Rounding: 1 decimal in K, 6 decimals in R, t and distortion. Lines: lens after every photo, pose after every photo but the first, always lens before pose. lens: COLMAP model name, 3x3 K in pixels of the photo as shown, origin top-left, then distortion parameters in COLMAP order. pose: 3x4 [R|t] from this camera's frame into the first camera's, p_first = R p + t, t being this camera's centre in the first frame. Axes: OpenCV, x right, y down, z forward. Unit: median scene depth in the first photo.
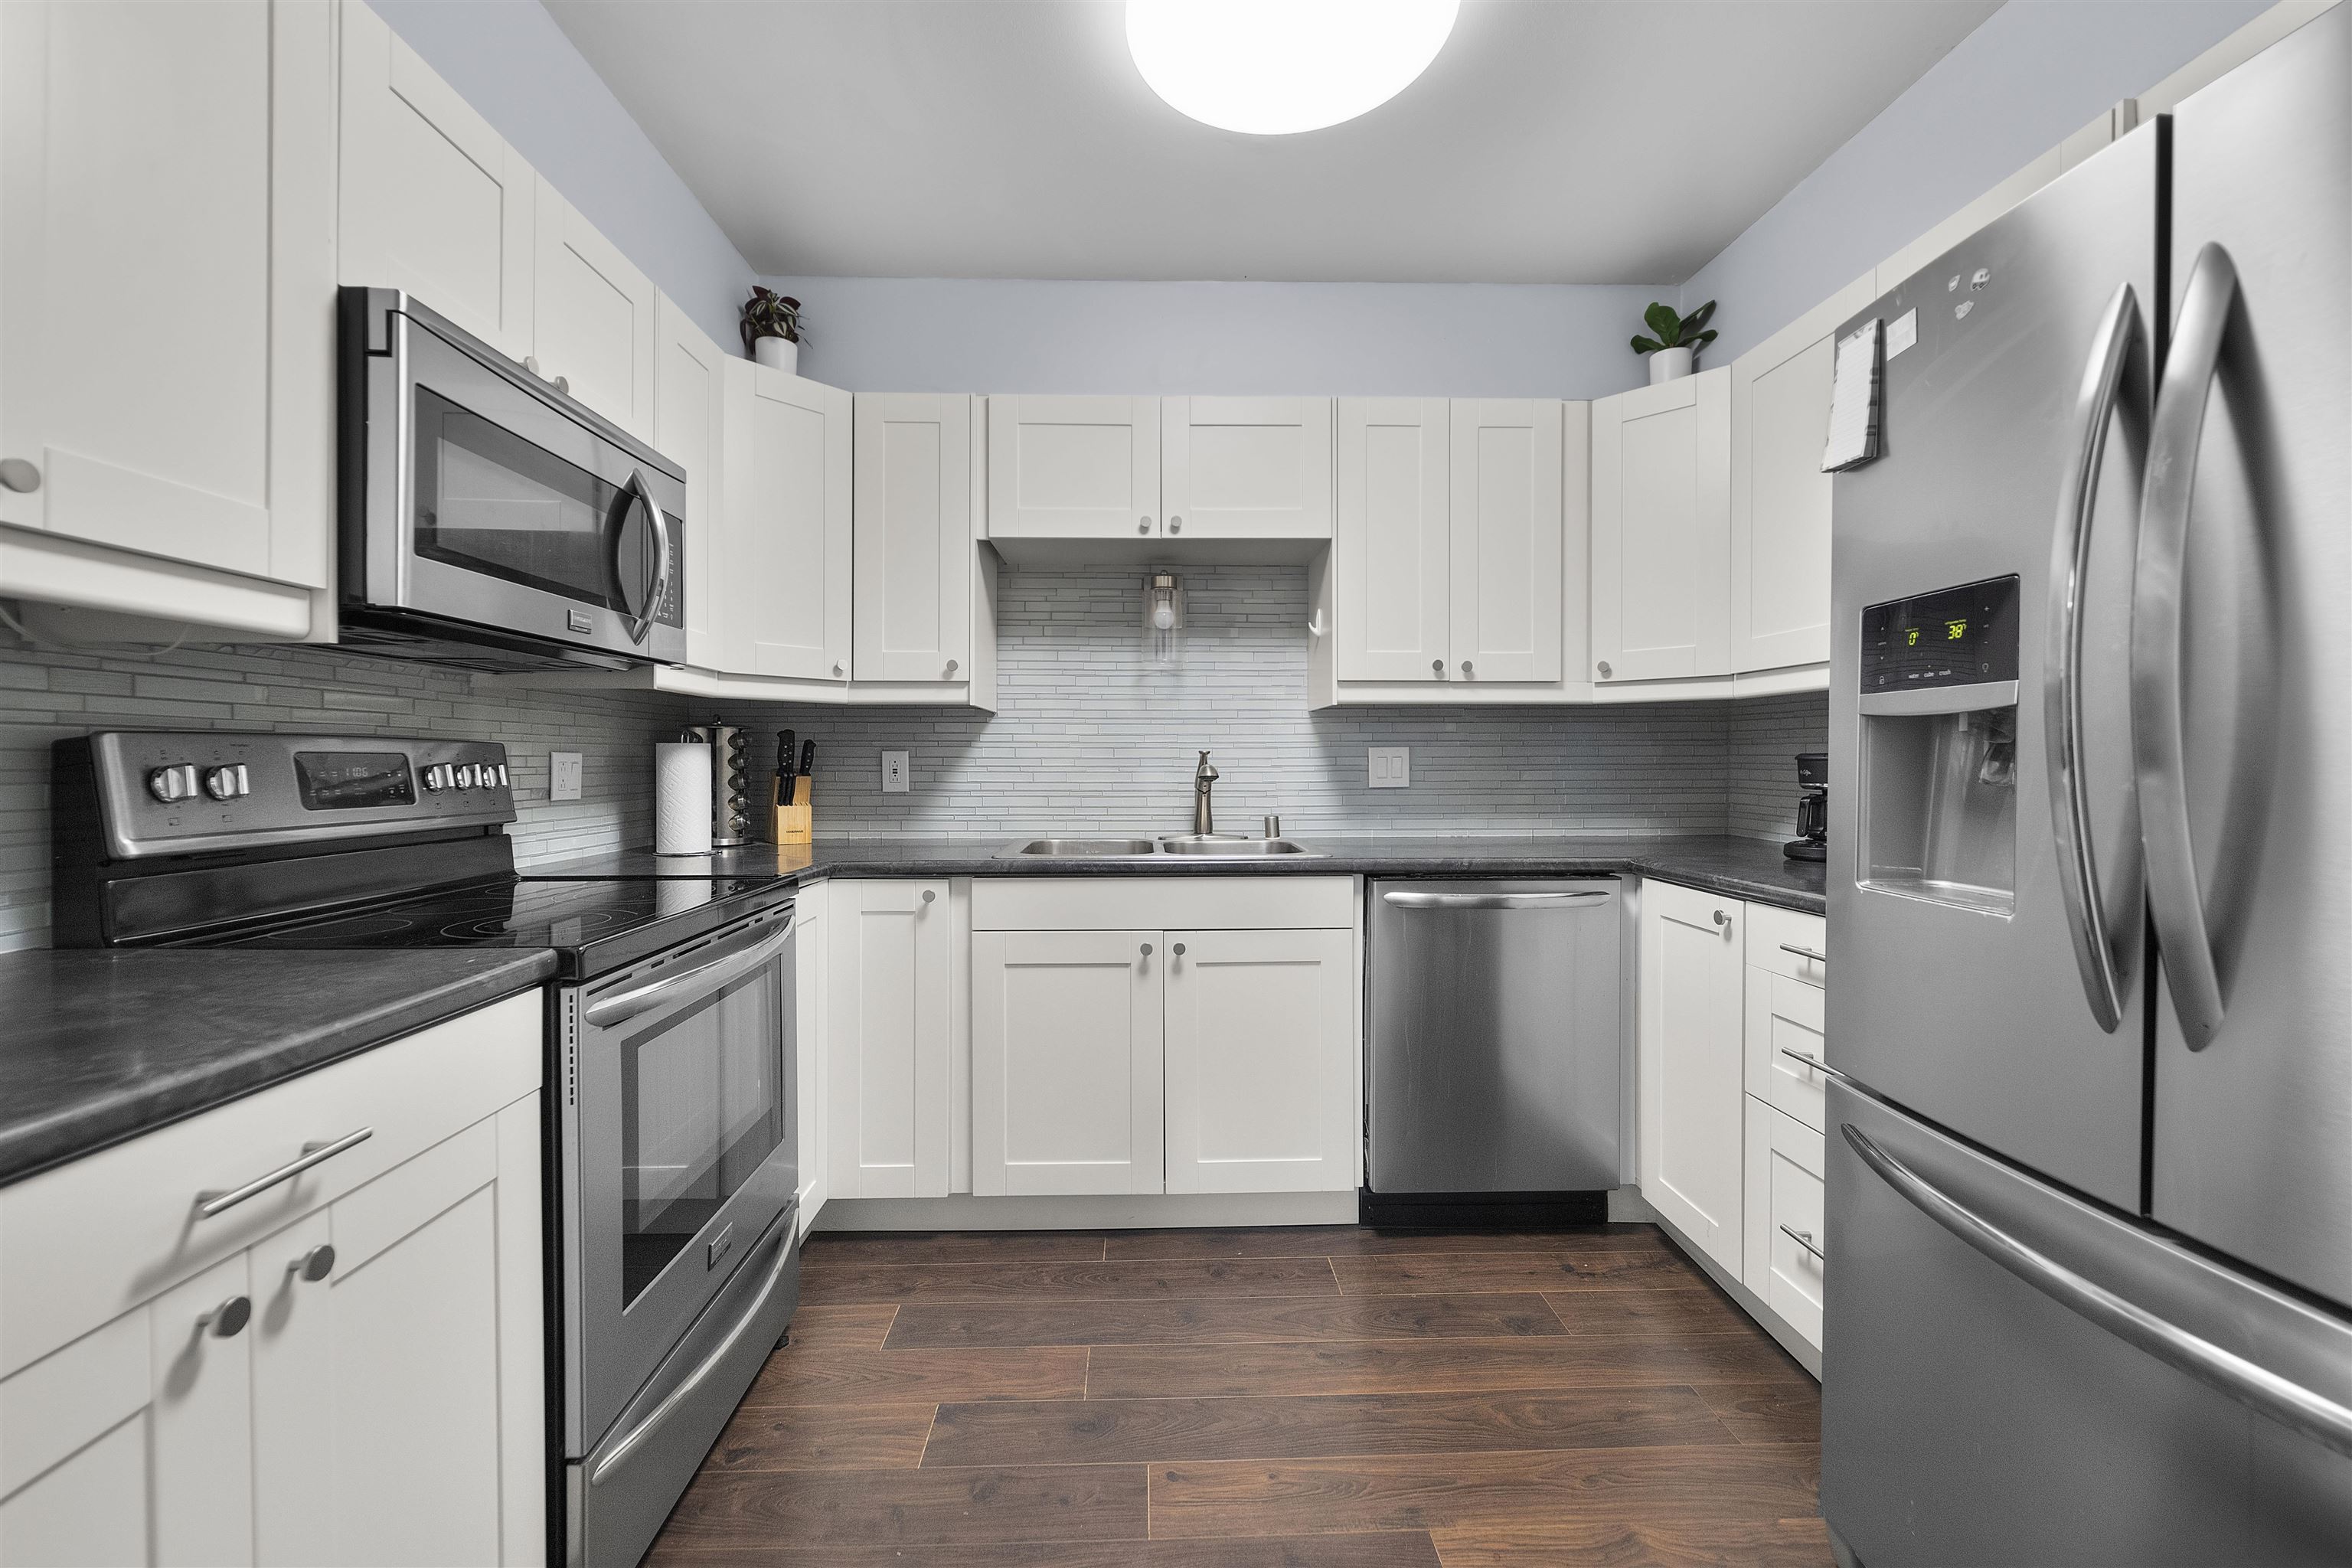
lens RADIAL K [[953.5, 0, 1174.6], [0, 953.5, 769.5], [0, 0, 1]] dist [0.000971, -0.000189]
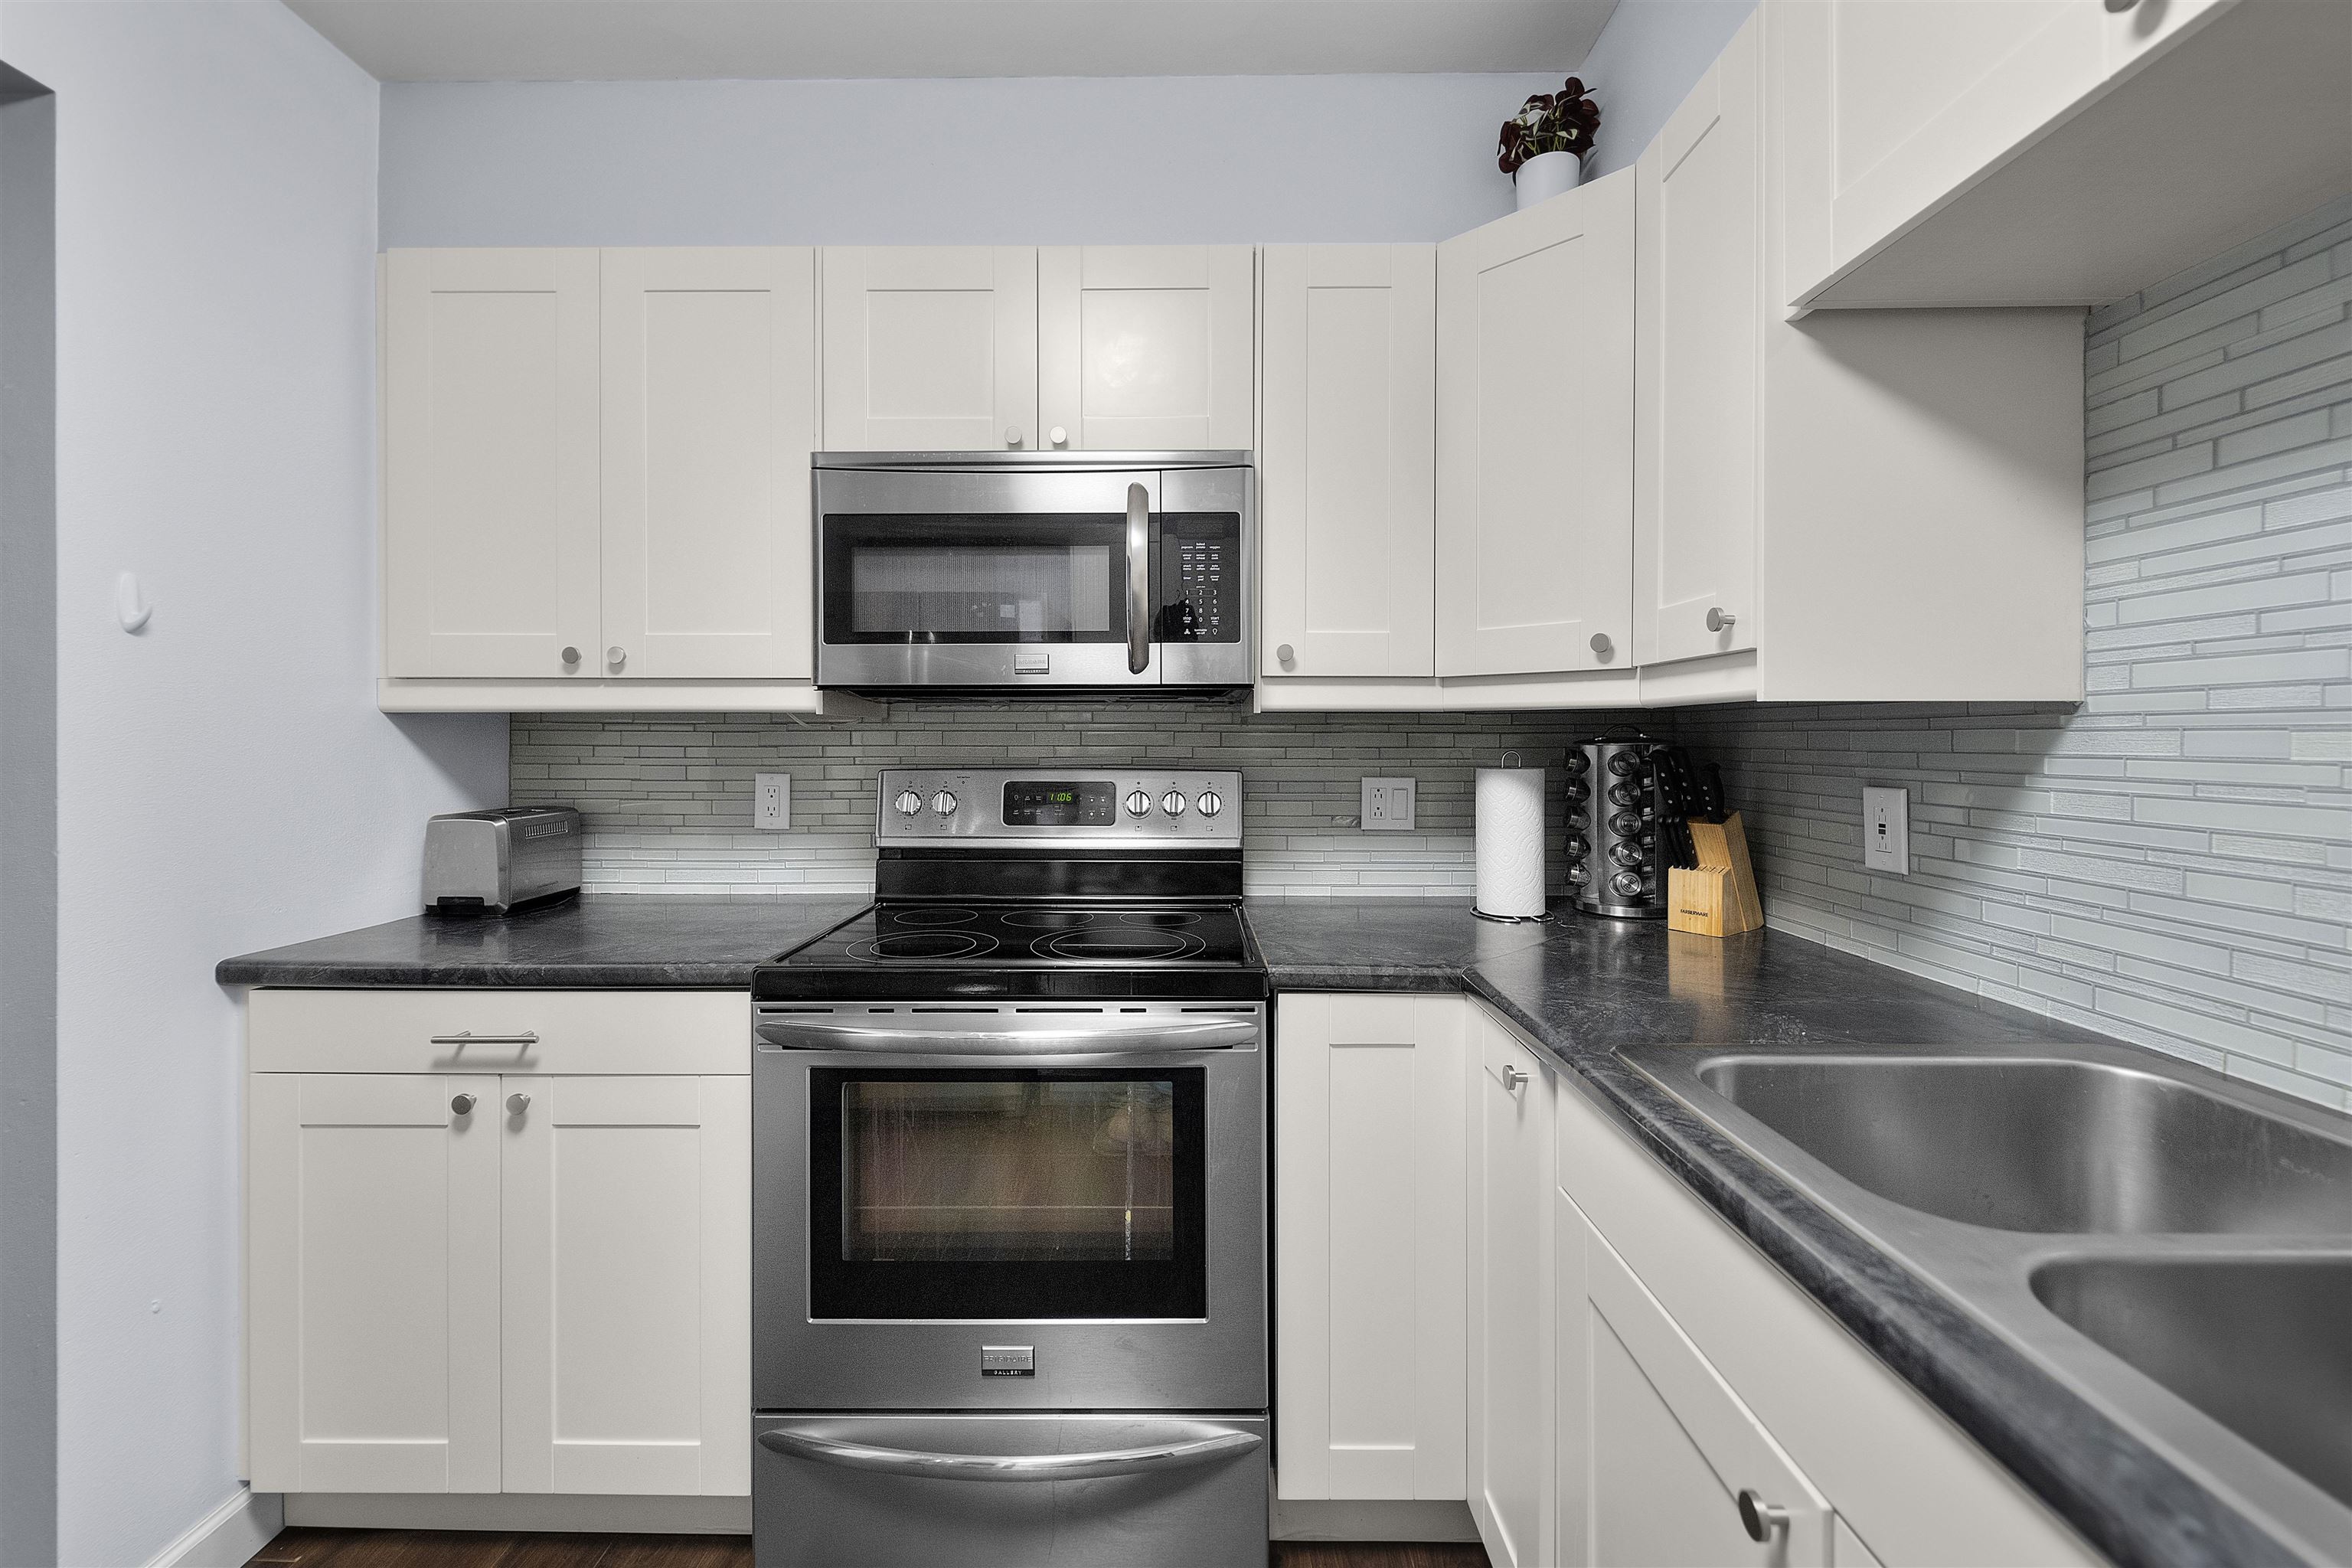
lens RADIAL K [[953.5, 0, 1169.0], [0, 953.5, 741.0], [0, 0, 1]] dist [0.000971, -0.000189]
pose [[-0.044417, 0.002432, -0.999010, 0.216195], [-0.009993, 0.999946, 0.002879, -0.041532], [0.998963, 0.010111, -0.044390, 0.652561]]
